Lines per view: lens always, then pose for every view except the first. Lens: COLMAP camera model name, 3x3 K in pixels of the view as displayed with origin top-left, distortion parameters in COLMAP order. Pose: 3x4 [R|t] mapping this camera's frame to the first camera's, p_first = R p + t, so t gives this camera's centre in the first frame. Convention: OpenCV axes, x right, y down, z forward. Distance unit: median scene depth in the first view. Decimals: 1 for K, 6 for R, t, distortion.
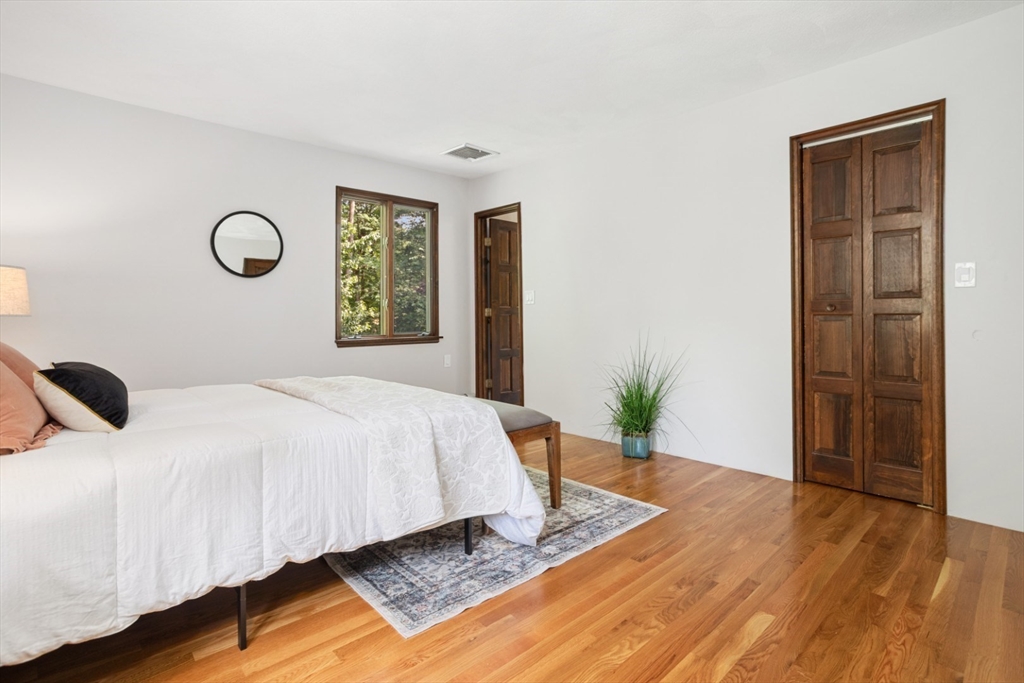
lens RADIAL K [[495.7, 0, 520.4], [0, 495.7, 321.9], [0, 0, 1]] dist [-0.043272, 0.027129]
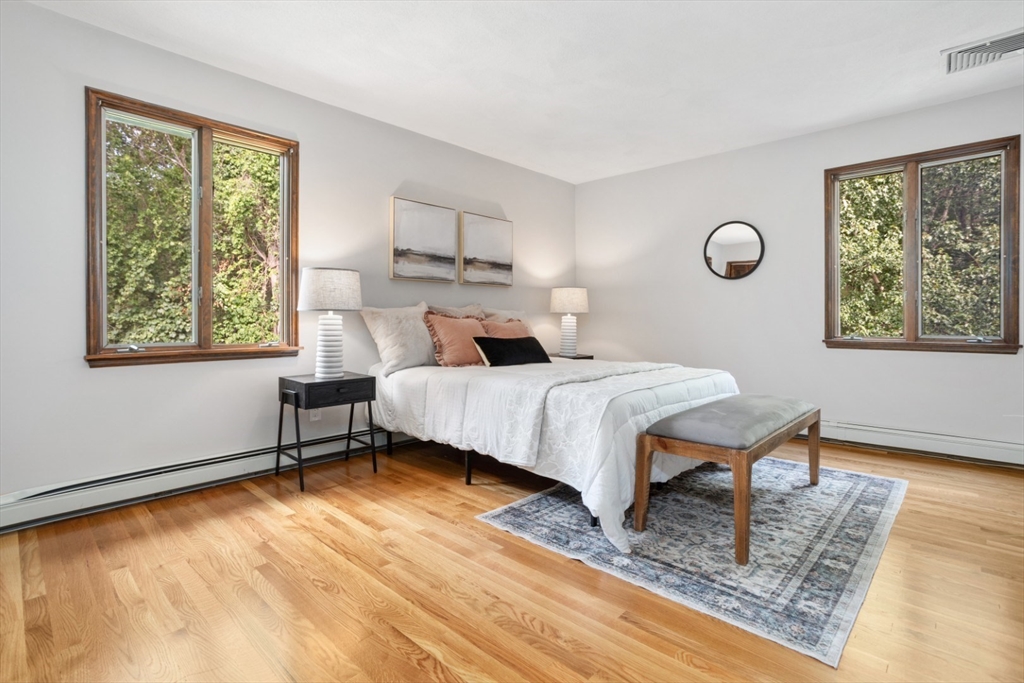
lens RADIAL K [[495.7, 0, 520.4], [0, 495.7, 321.9], [0, 0, 1]] dist [-0.043272, 0.027129]
pose [[0.070006, 0.008851, -0.997507, 1.031289], [-0.006299, 0.999945, 0.008431, 0.002815], [0.997527, 0.005694, 0.070058, 0.786871]]
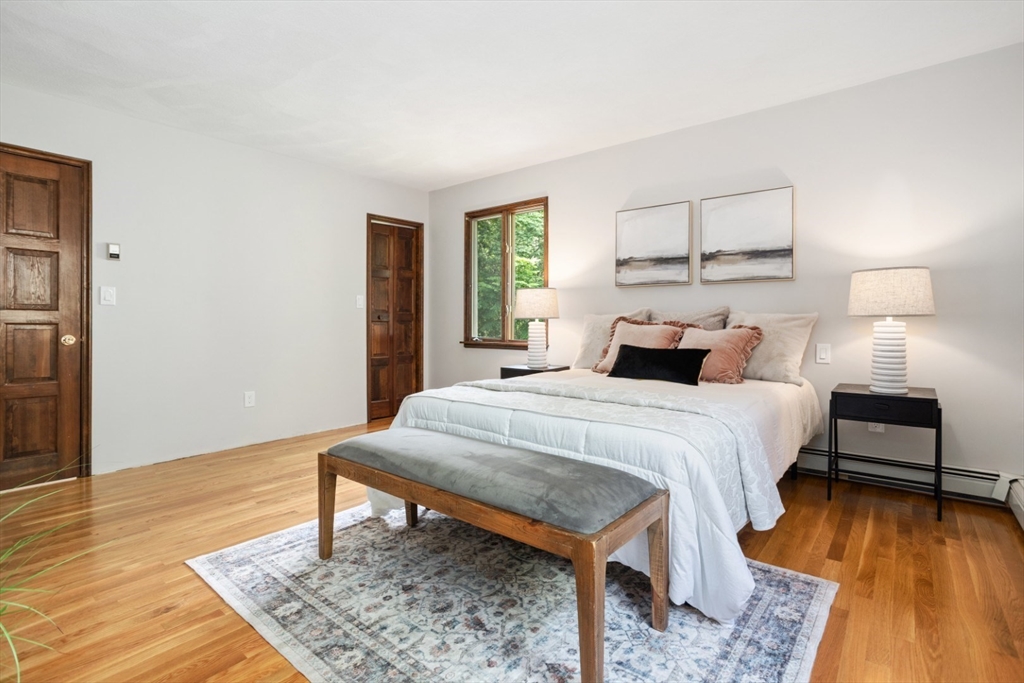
lens RADIAL K [[495.7, 0, 520.4], [0, 495.7, 321.9], [0, 0, 1]] dist [-0.043272, 0.027129]
pose [[-0.991070, 0.008258, -0.133085, -0.186911], [0.006484, 0.999884, 0.013756, -0.029624], [0.133184, 0.012770, -0.991009, 2.392298]]
